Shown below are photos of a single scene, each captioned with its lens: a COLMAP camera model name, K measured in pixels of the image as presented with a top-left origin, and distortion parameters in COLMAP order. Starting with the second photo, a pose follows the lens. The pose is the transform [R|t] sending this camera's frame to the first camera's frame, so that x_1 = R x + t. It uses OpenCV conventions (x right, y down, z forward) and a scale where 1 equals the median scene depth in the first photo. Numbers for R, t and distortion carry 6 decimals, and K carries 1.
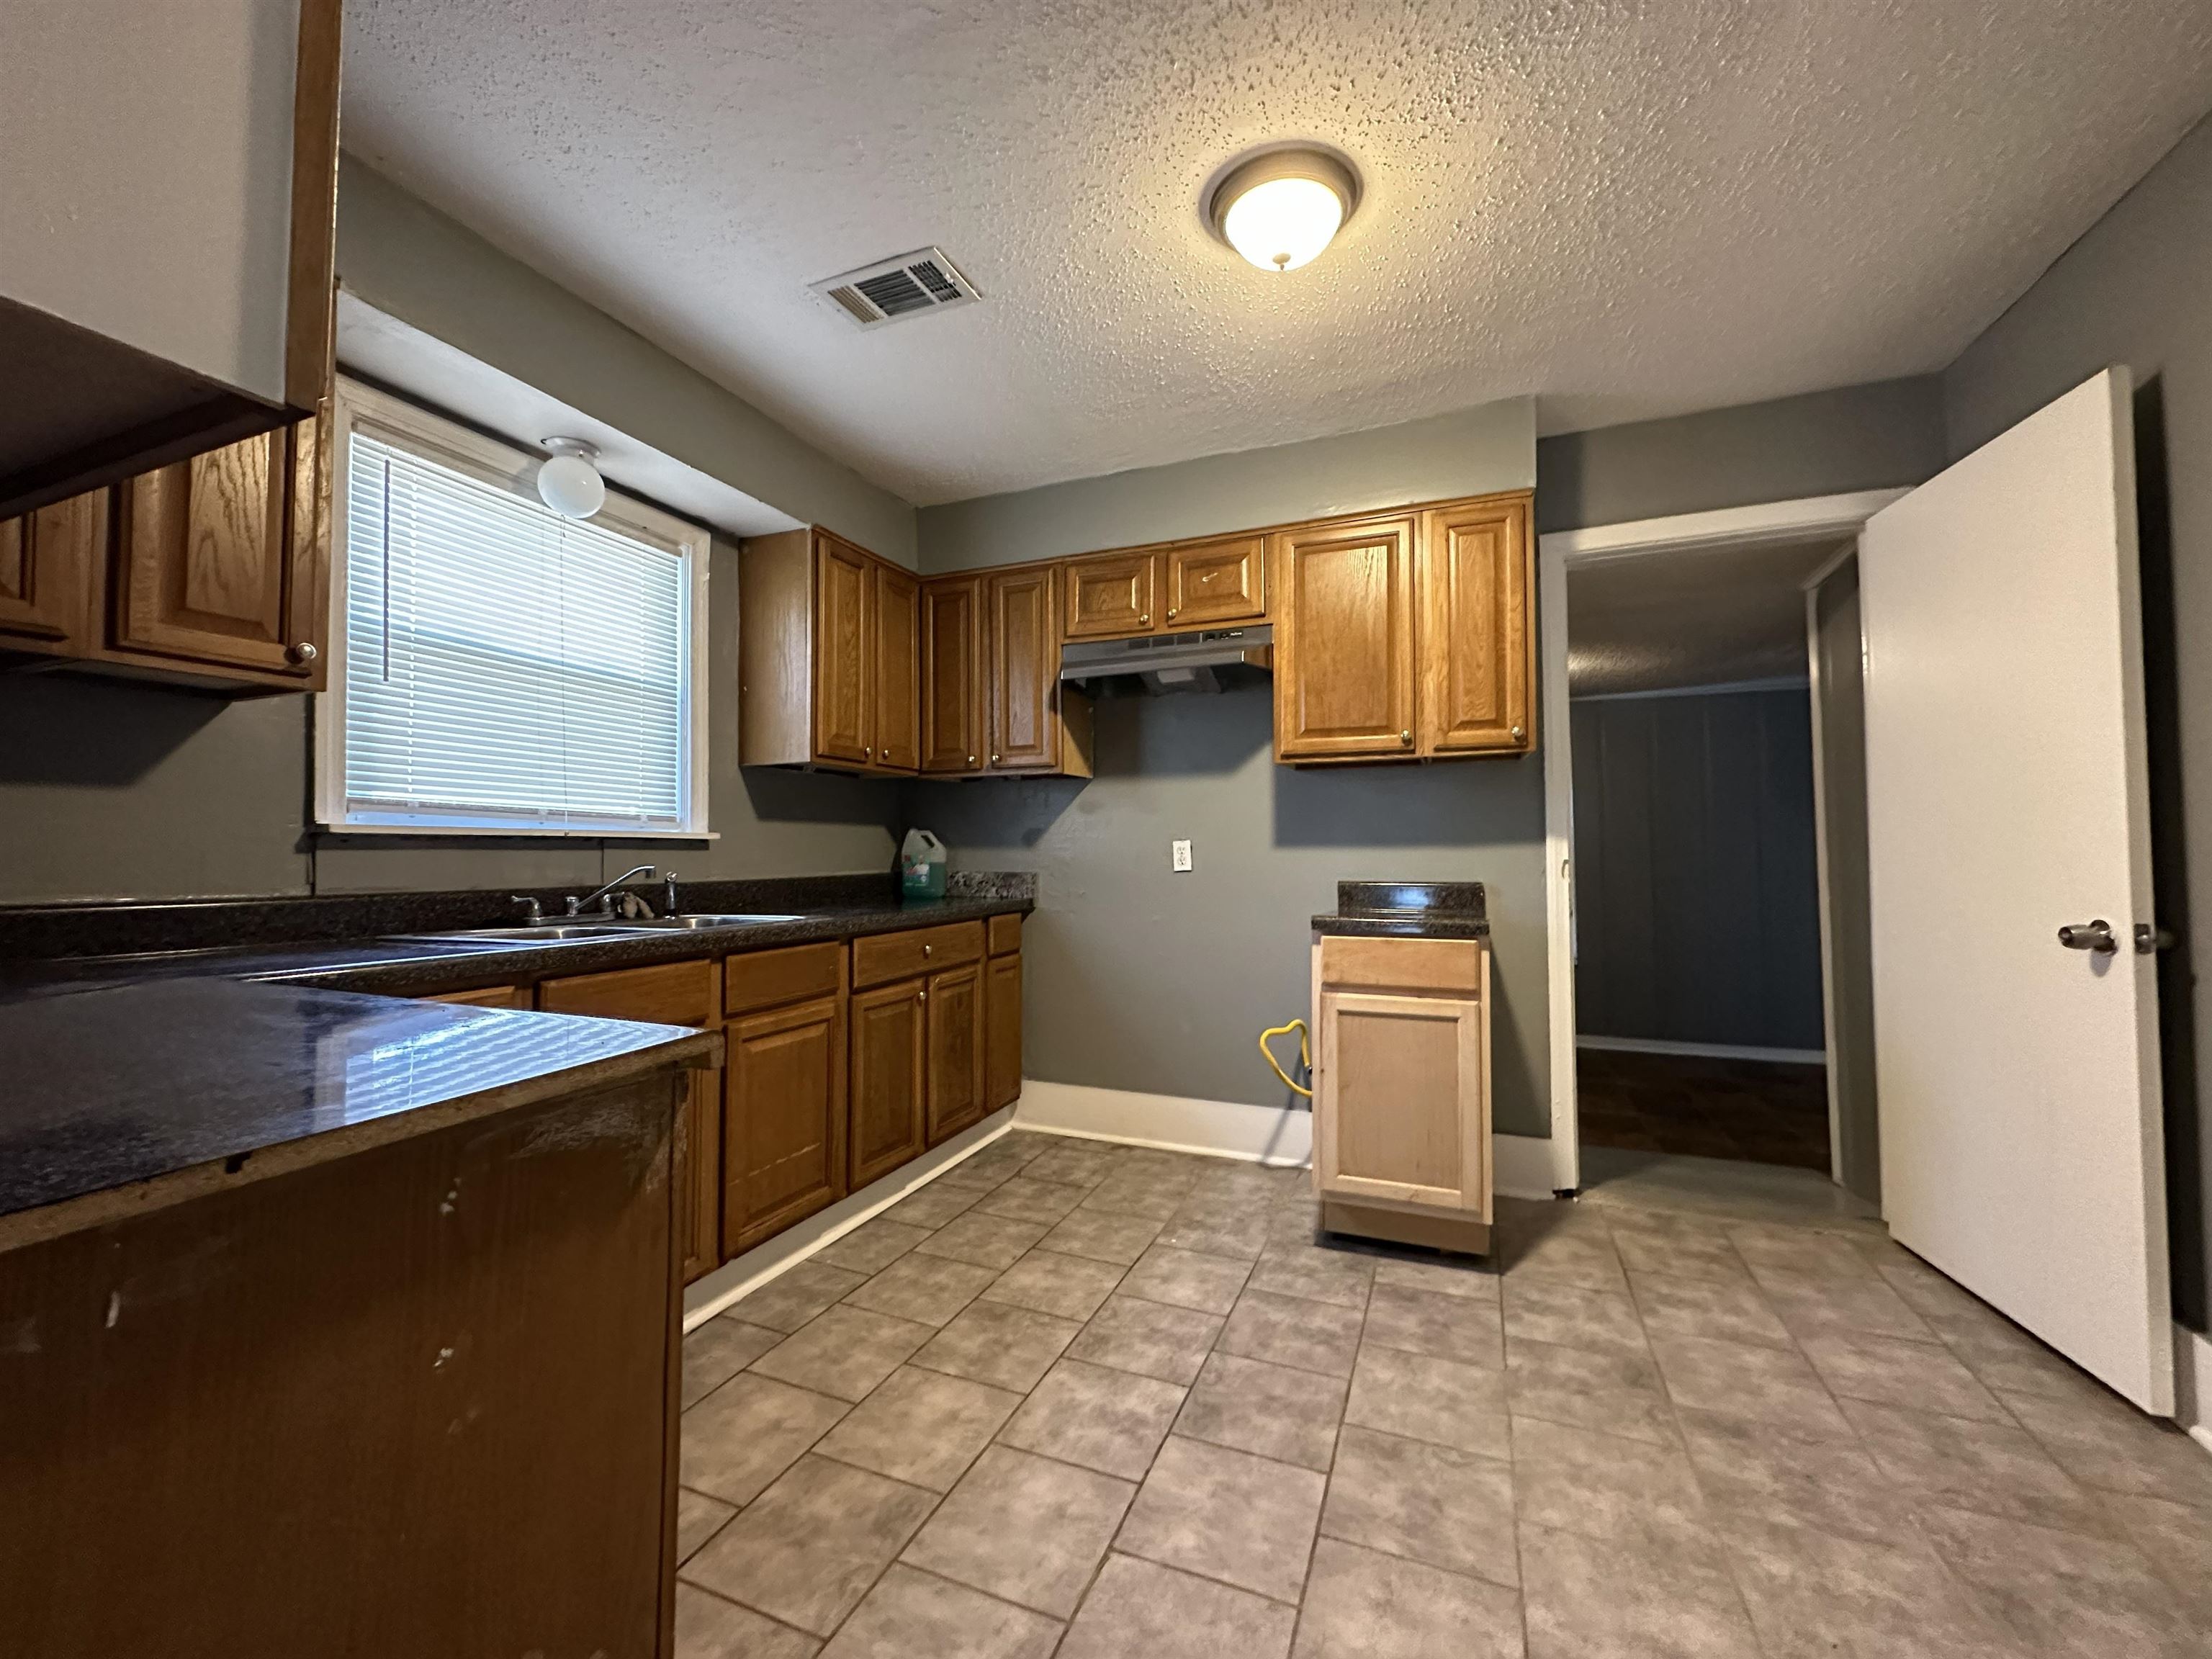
lens RADIAL K [[878.9, 0, 1106.1], [0, 878.9, 833.1], [0, 0, 1]] dist [-0.002921, 0.000077]
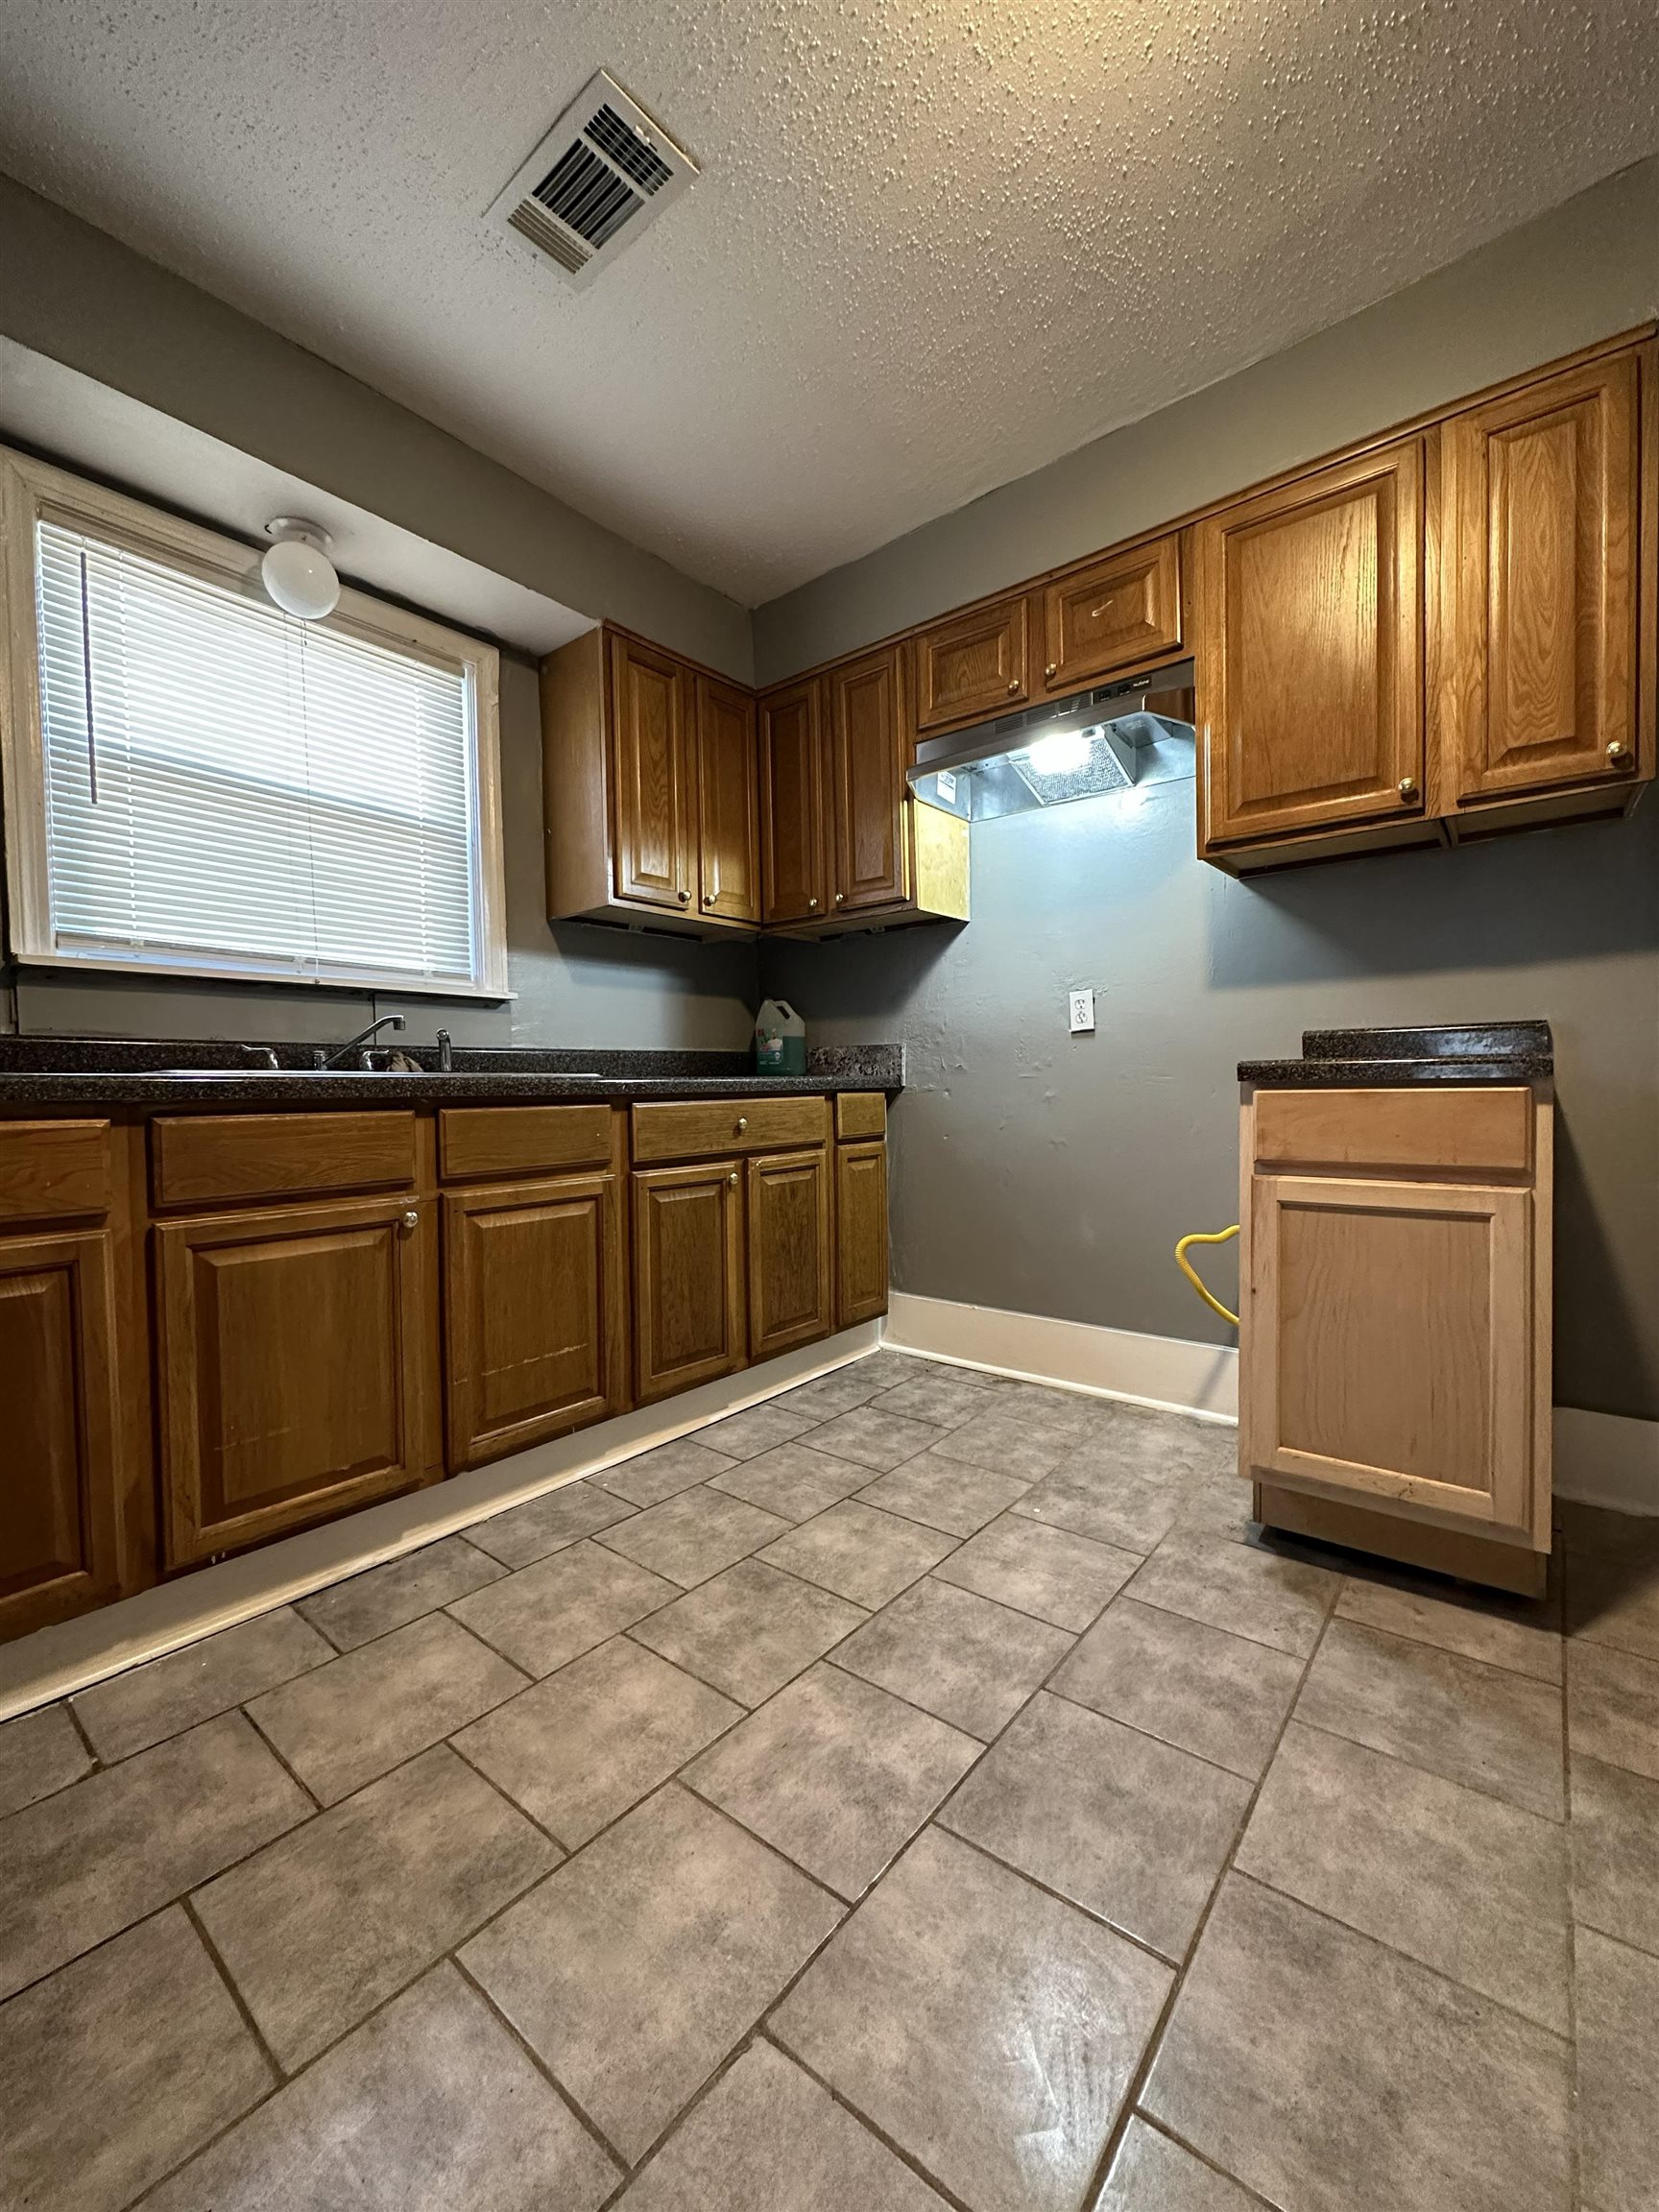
lens RADIAL K [[878.9, 0, 831.1], [0, 878.9, 1108.3], [0, 0, 1]] dist [-0.002921, 0.000077]
pose [[0.956696, -0.007624, -0.290989, 0.138416], [0.022329, 0.998634, 0.047245, 0.095856], [0.290231, -0.051697, 0.955559, 0.283598]]
